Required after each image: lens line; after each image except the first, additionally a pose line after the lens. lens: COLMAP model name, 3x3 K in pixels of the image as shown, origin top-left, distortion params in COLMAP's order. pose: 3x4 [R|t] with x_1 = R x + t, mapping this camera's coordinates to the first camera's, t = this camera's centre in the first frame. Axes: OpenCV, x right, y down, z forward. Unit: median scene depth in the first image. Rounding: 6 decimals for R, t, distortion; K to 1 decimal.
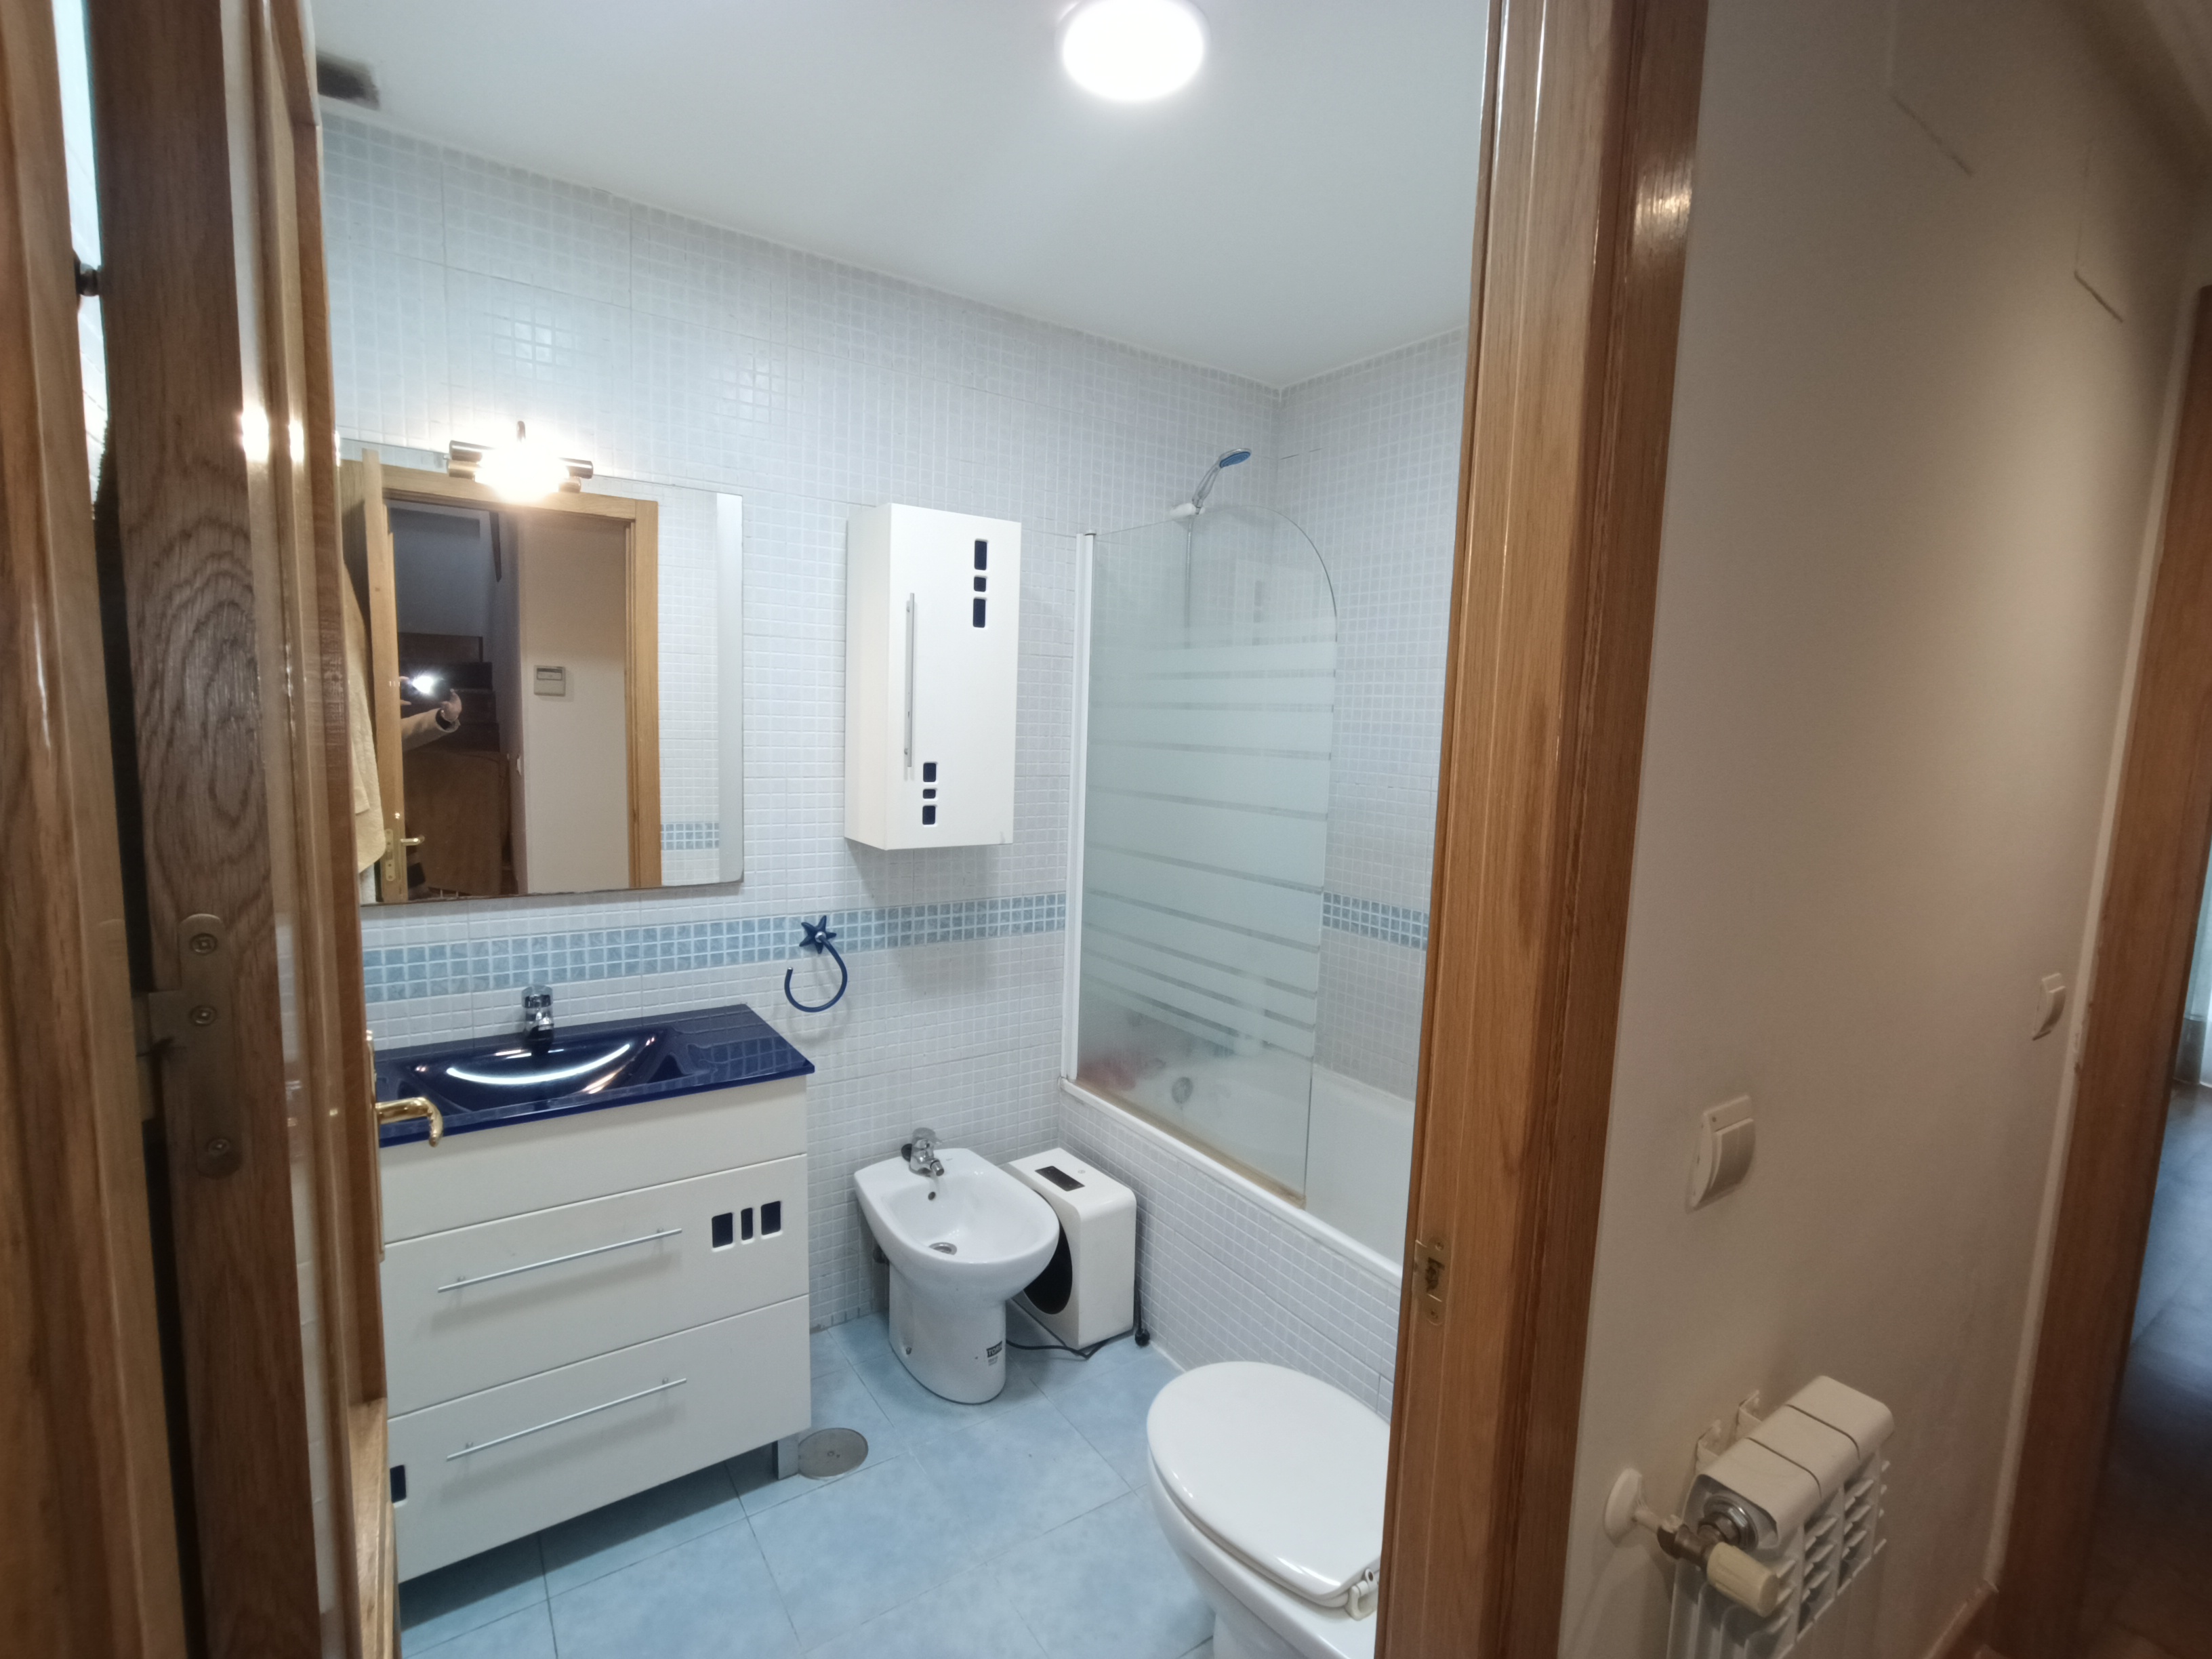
lens RADIAL K [[1014.8, 0, 1104.6], [0, 1014.8, 830.3], [0, 0, 1]] dist [-0.038916, 0.023296]
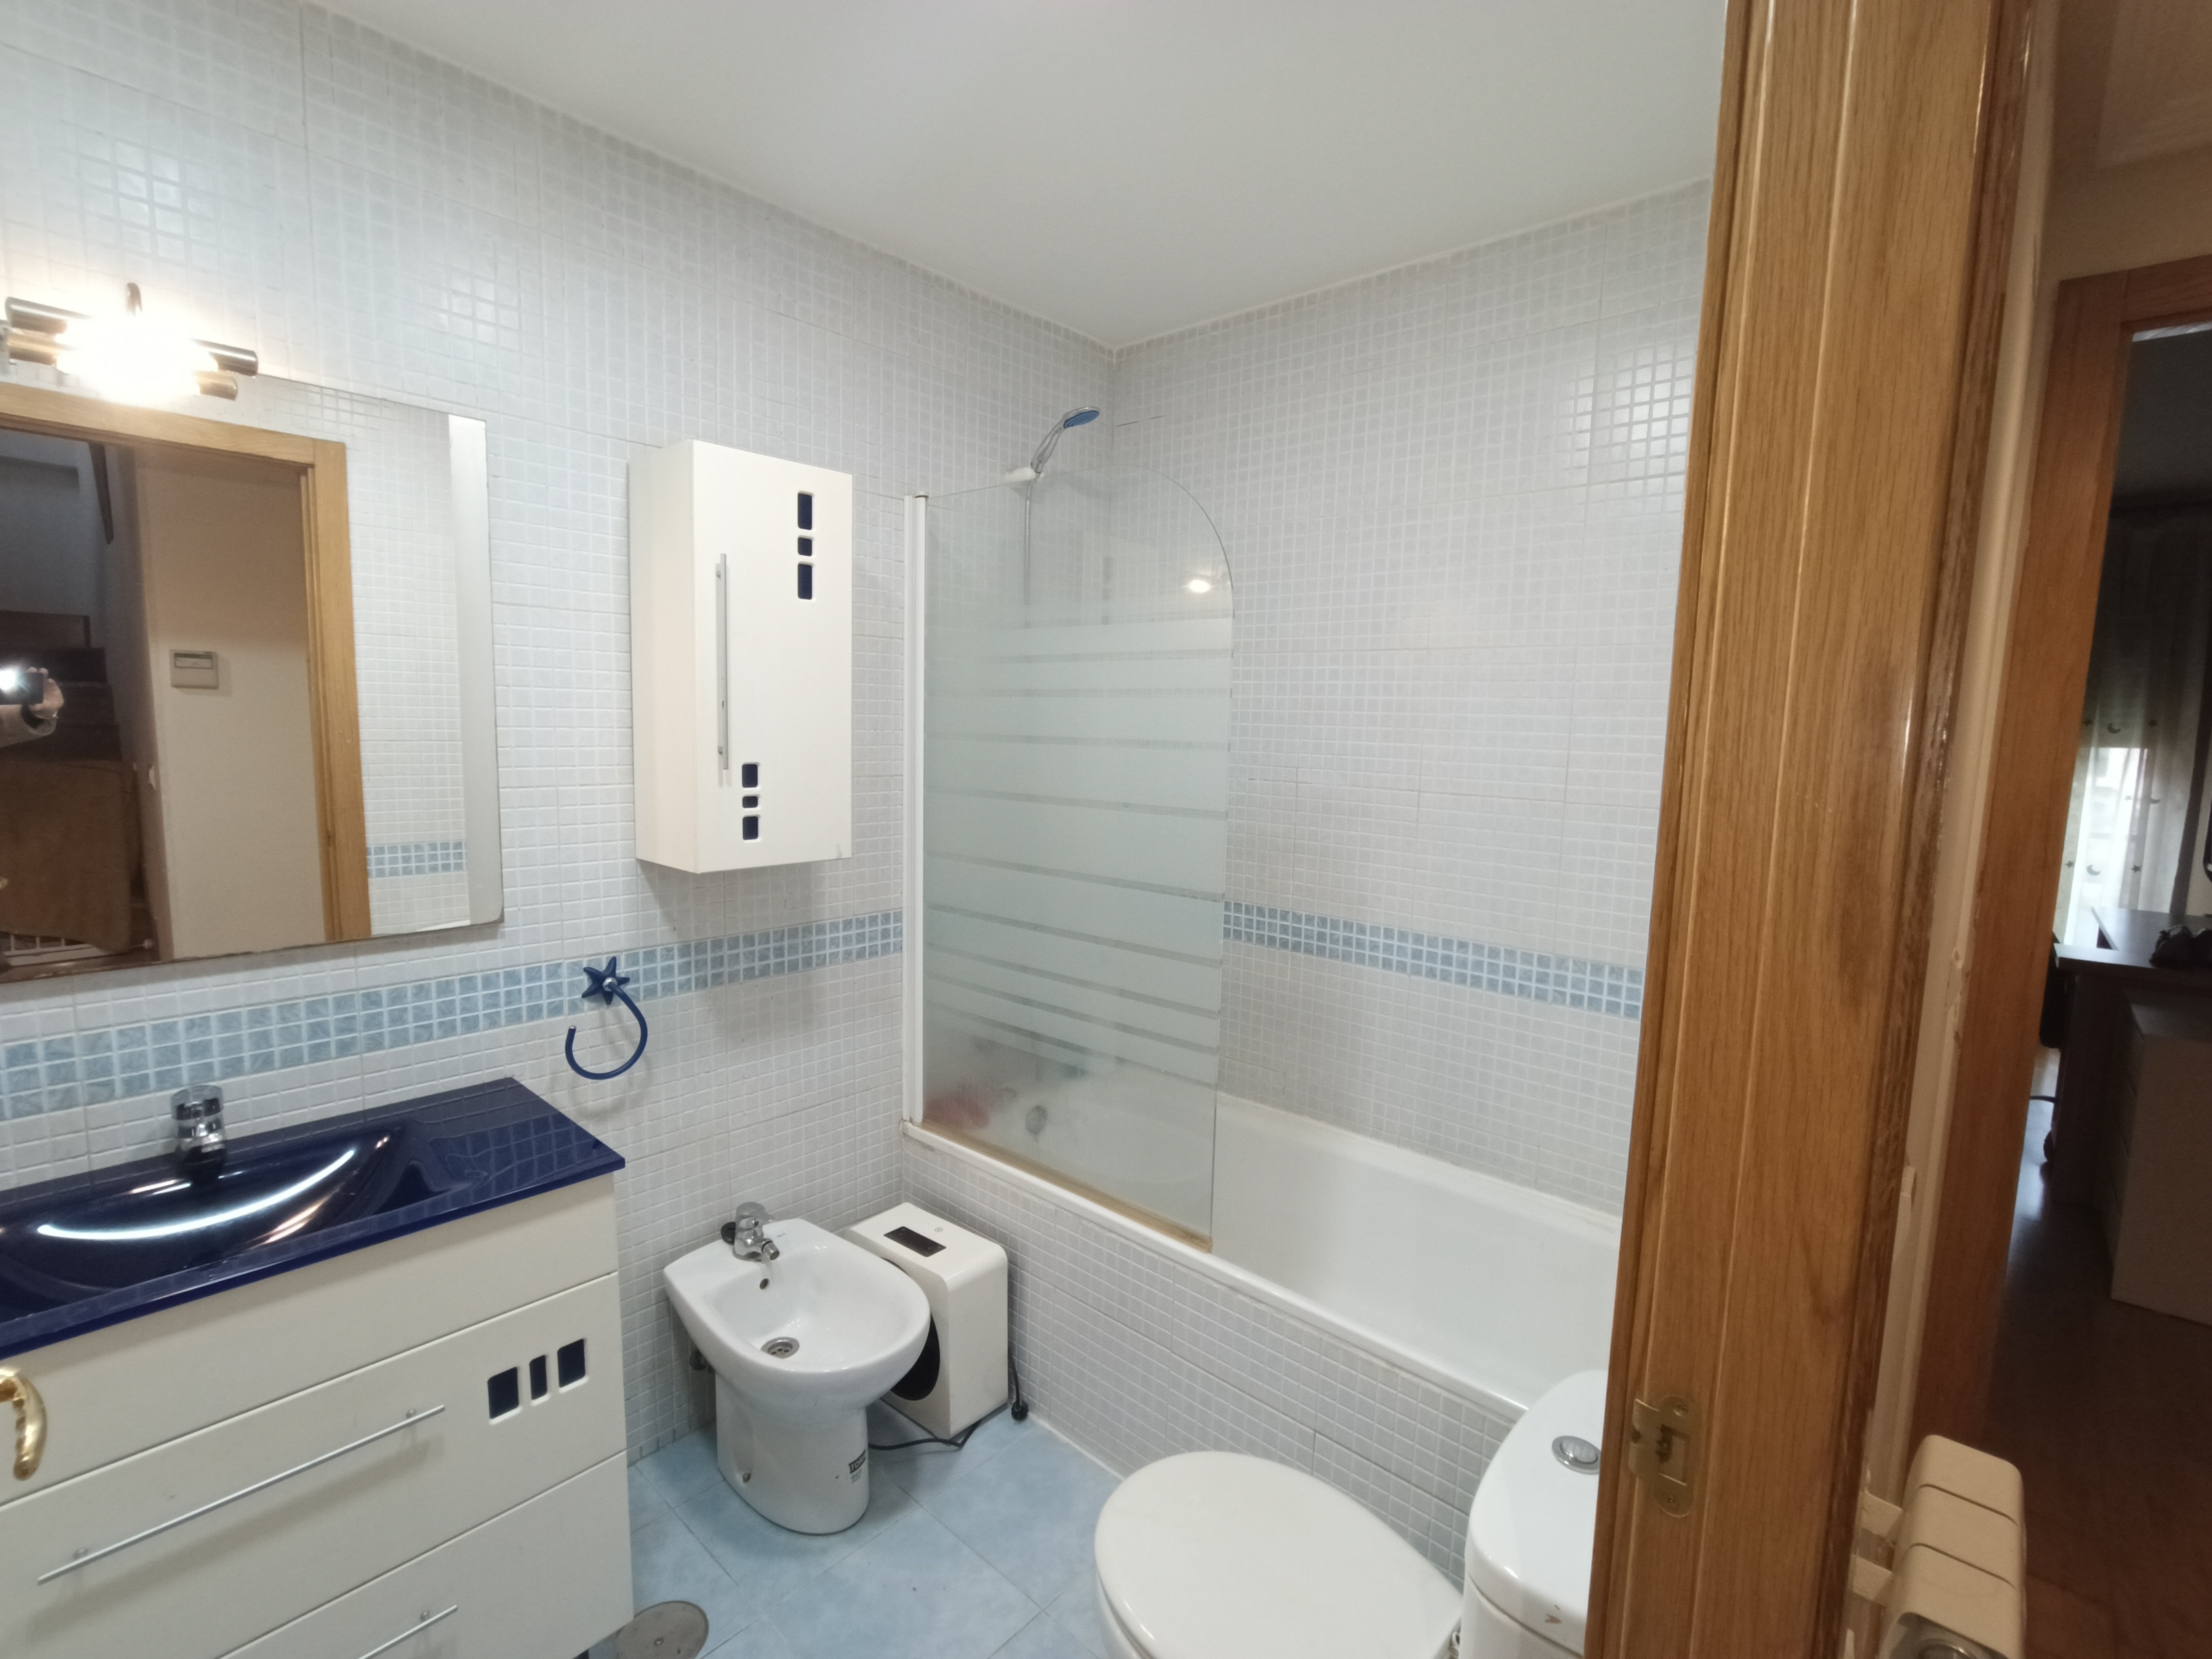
lens RADIAL K [[1014.8, 0, 1104.6], [0, 1014.8, 830.3], [0, 0, 1]] dist [-0.038916, 0.023296]
pose [[0.972451, -0.035412, 0.230403, -0.078643], [0.034167, 0.999372, 0.009390, -0.010346], [-0.230591, -0.001259, 0.973050, 0.133759]]
